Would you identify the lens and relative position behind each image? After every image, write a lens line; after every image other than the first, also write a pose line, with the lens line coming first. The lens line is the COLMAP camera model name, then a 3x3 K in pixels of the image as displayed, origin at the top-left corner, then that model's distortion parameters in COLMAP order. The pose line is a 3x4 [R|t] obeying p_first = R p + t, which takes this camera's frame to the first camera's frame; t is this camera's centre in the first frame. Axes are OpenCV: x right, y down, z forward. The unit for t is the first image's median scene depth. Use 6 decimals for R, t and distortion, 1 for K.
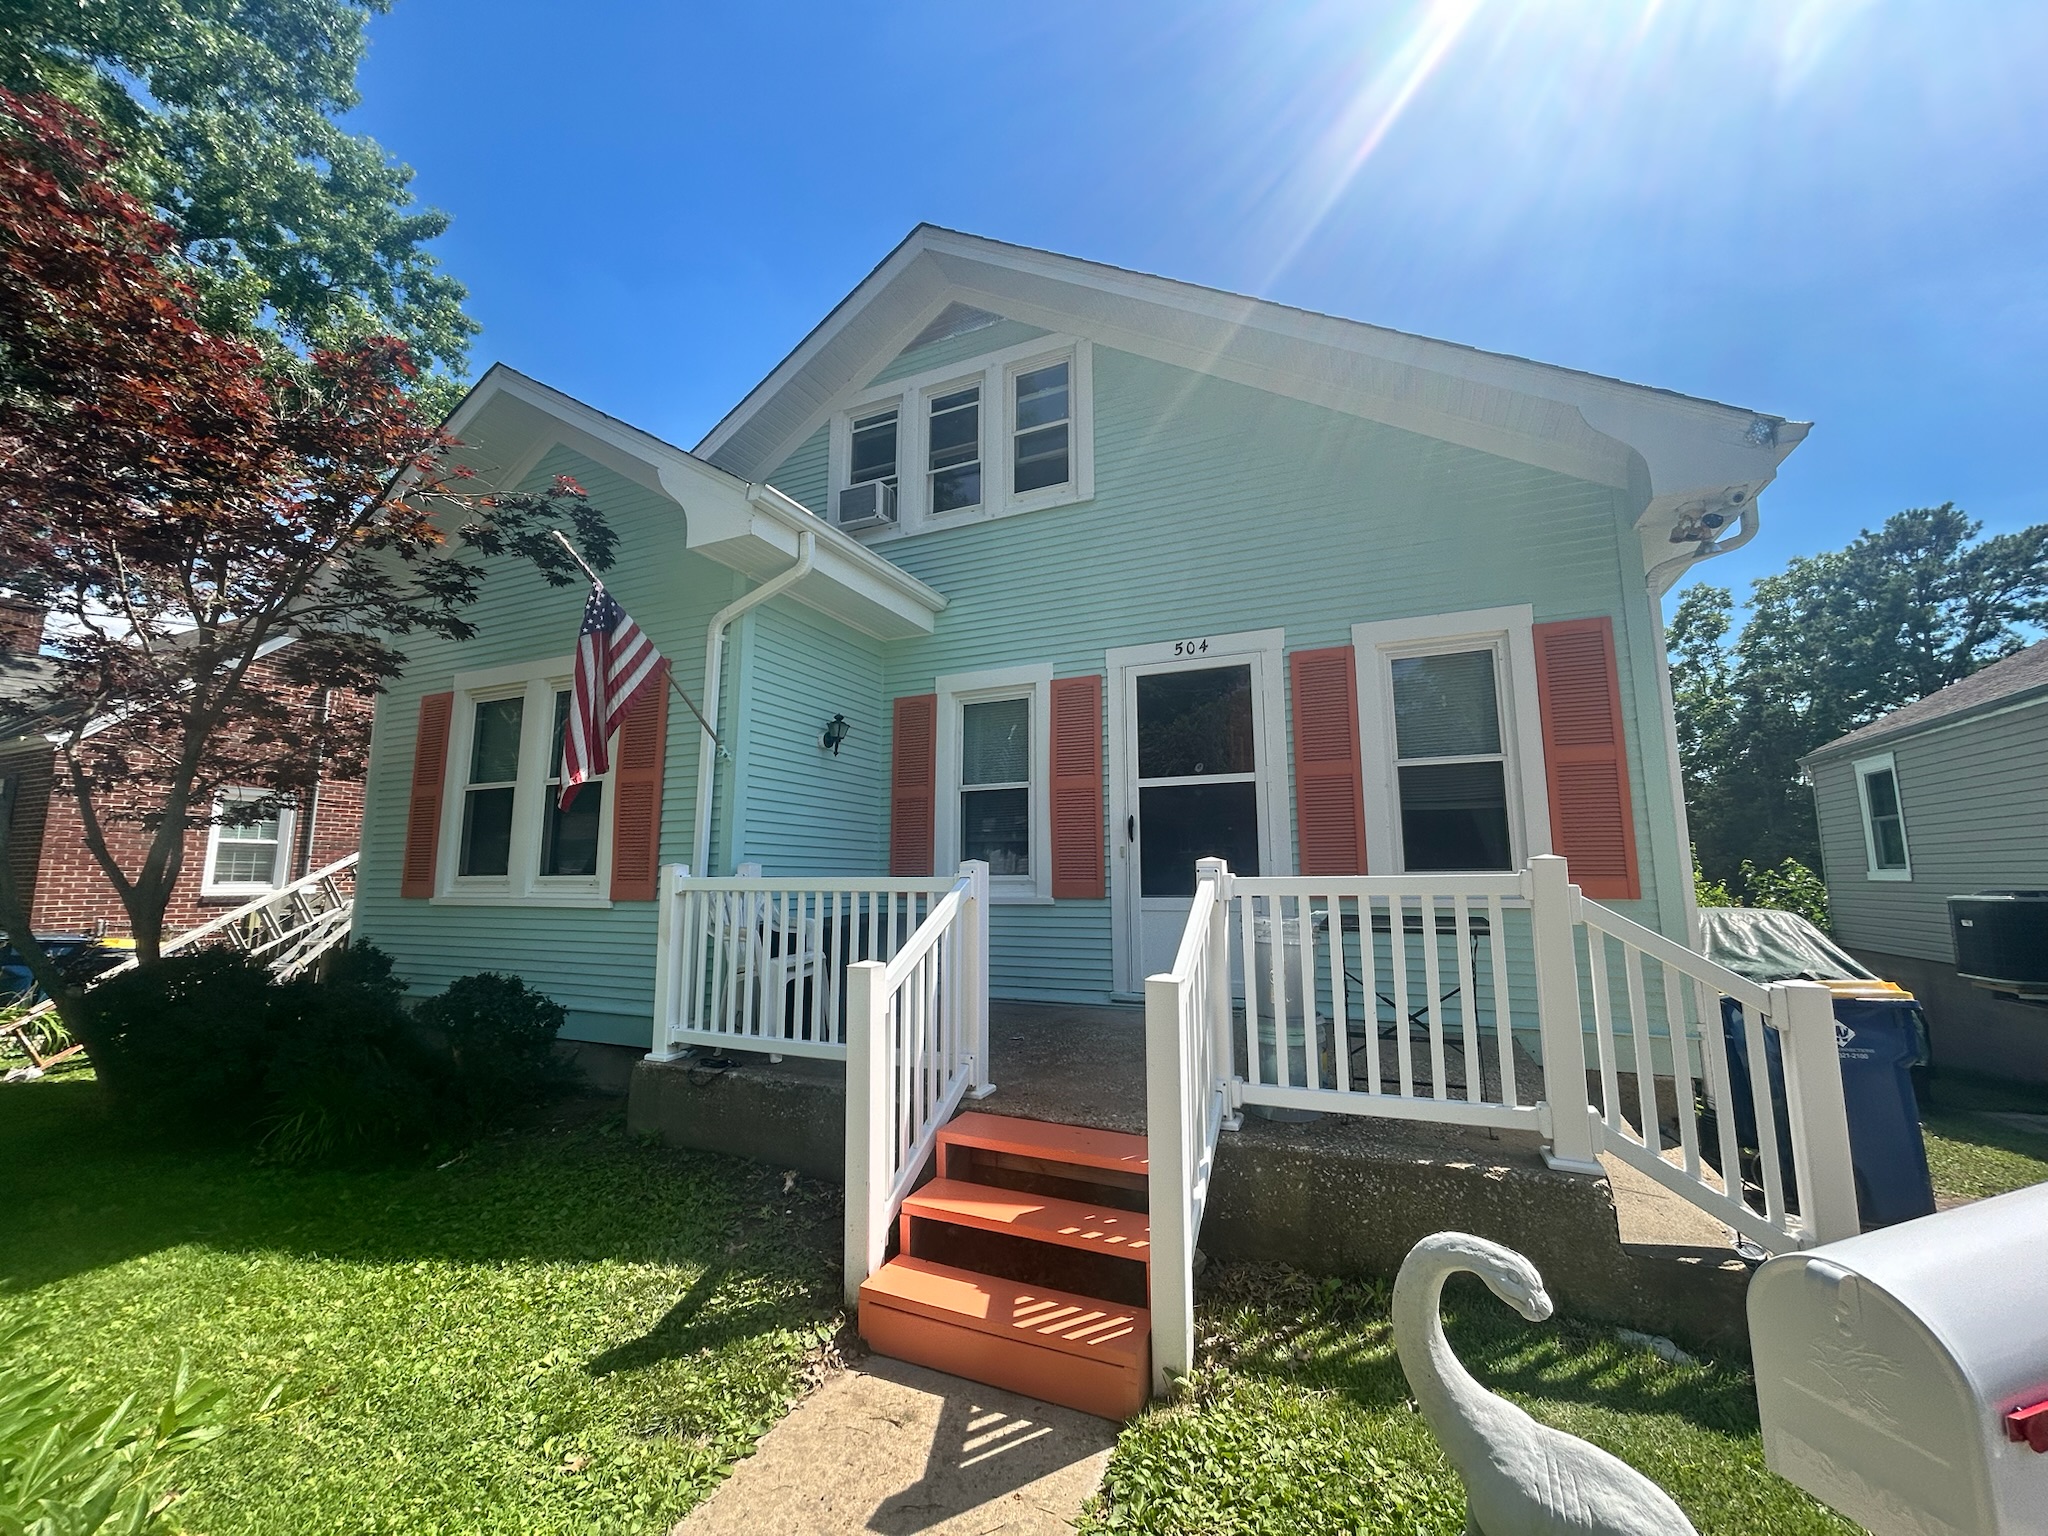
lens RADIAL K [[822.5, 0, 1027.3], [0, 822.5, 774.5], [0, 0, 1]] dist [-0.004494, 0.001449]
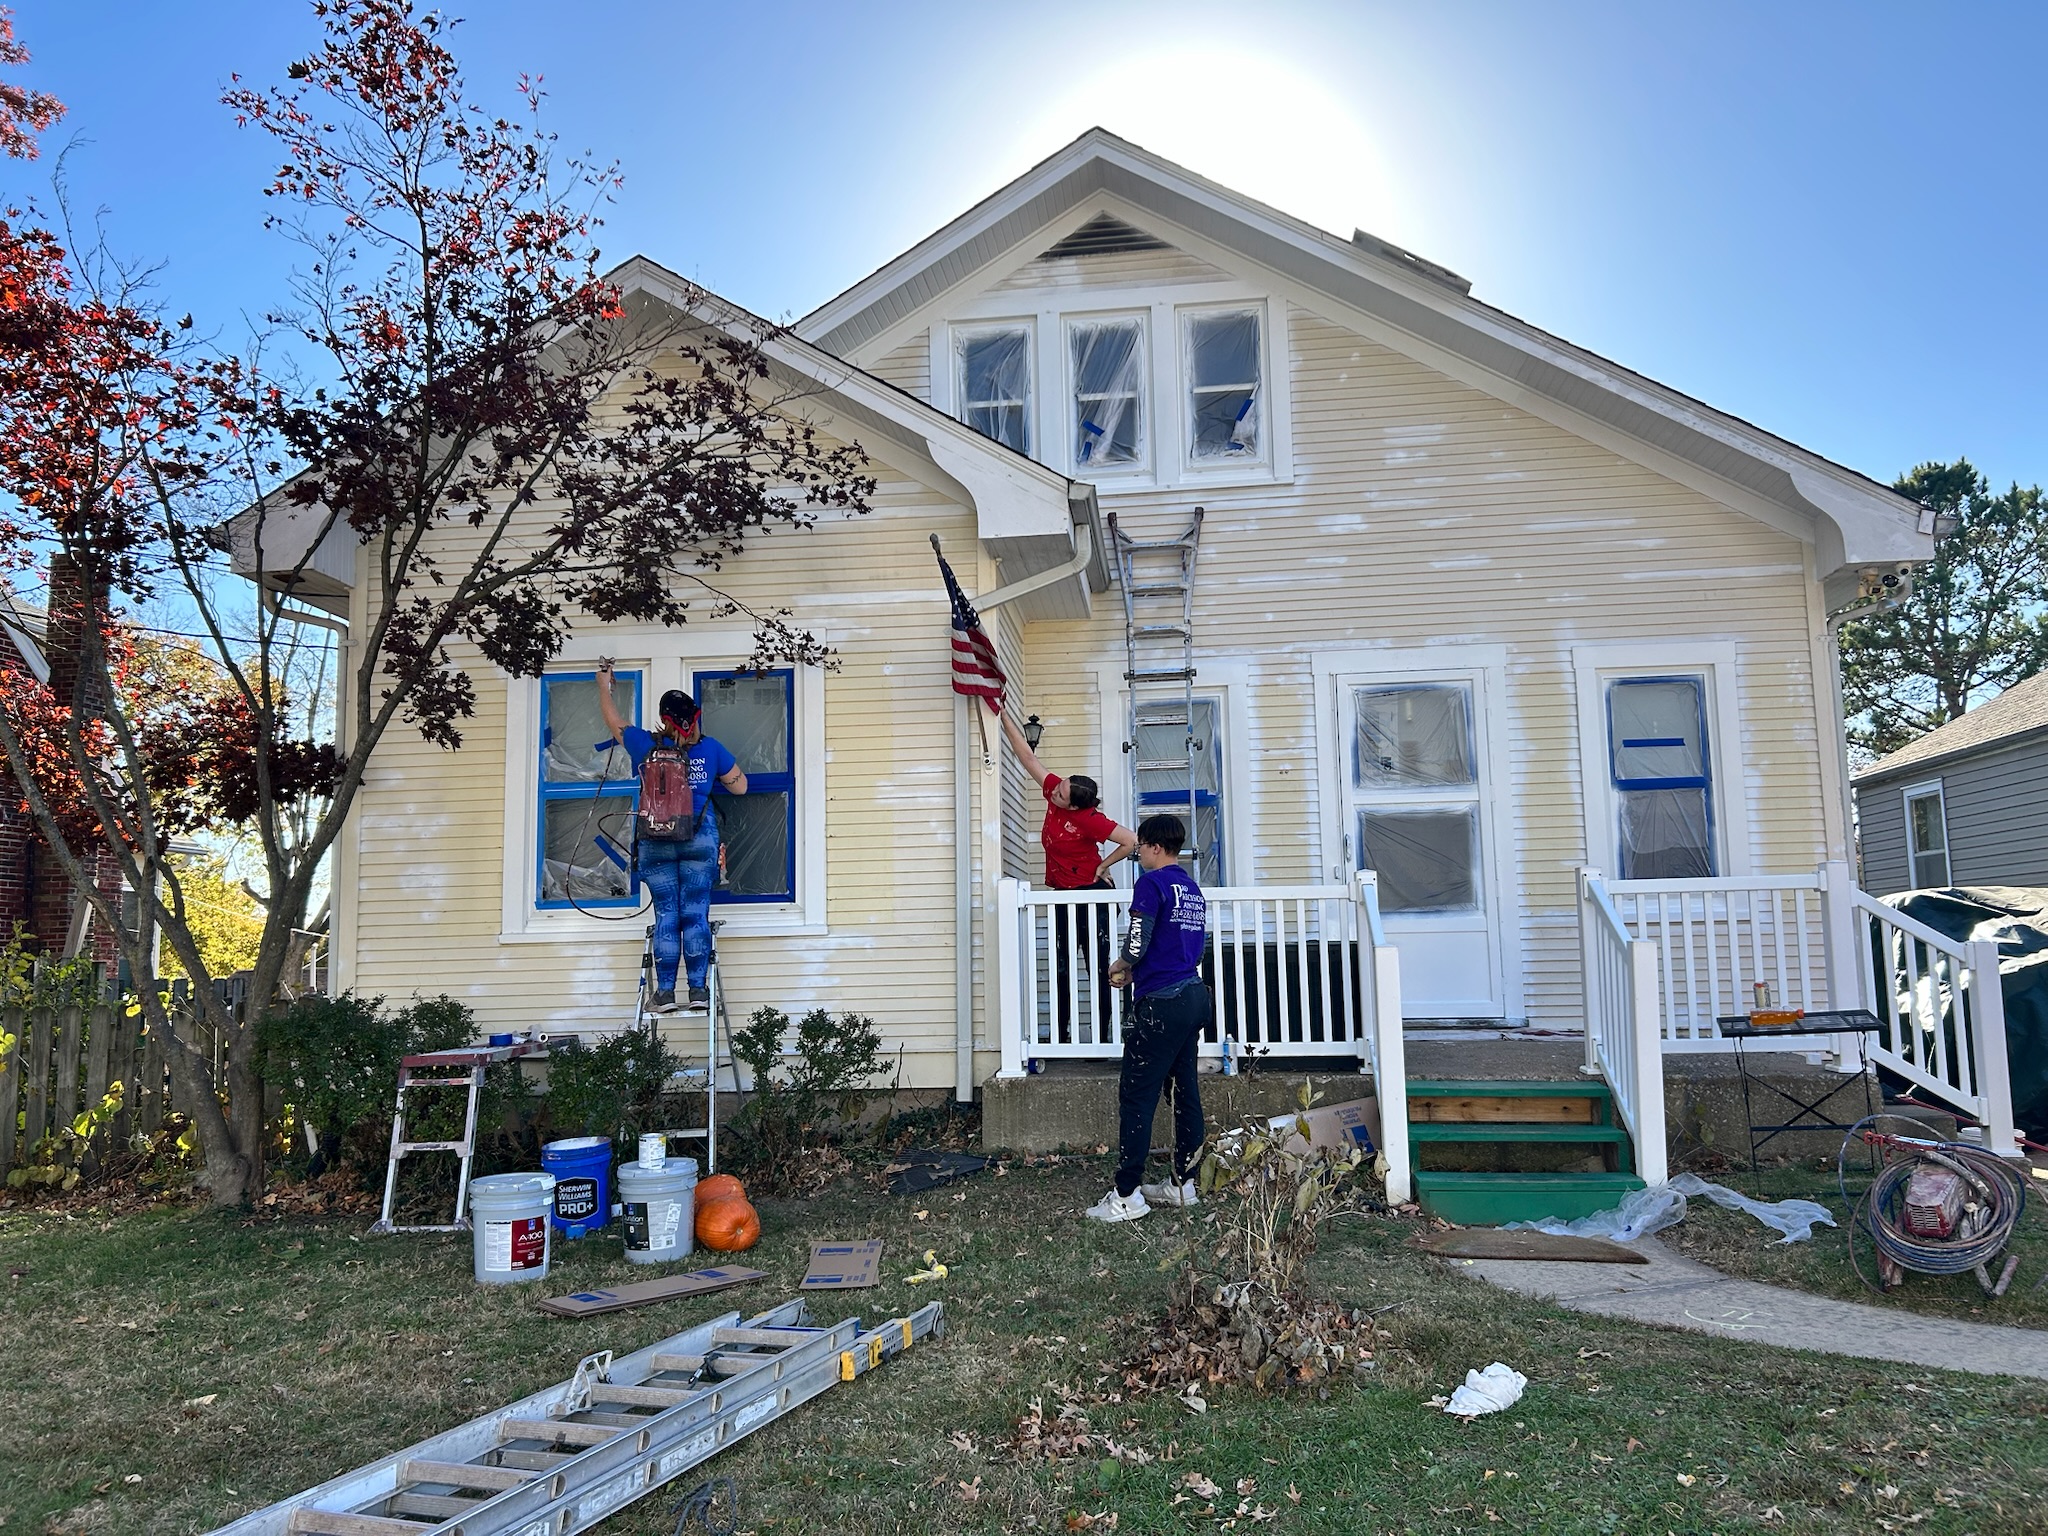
lens RADIAL K [[1551.0, 0, 1032.5], [0, 1551.0, 785.7], [0, 0, 1]] dist [0.055067, -0.070906]
pose [[0.949939, 0.020218, 0.311782, -0.768701], [-0.022489, 0.999740, 0.003688, -0.004465], [-0.311626, -0.010515, 0.950147, -0.571755]]
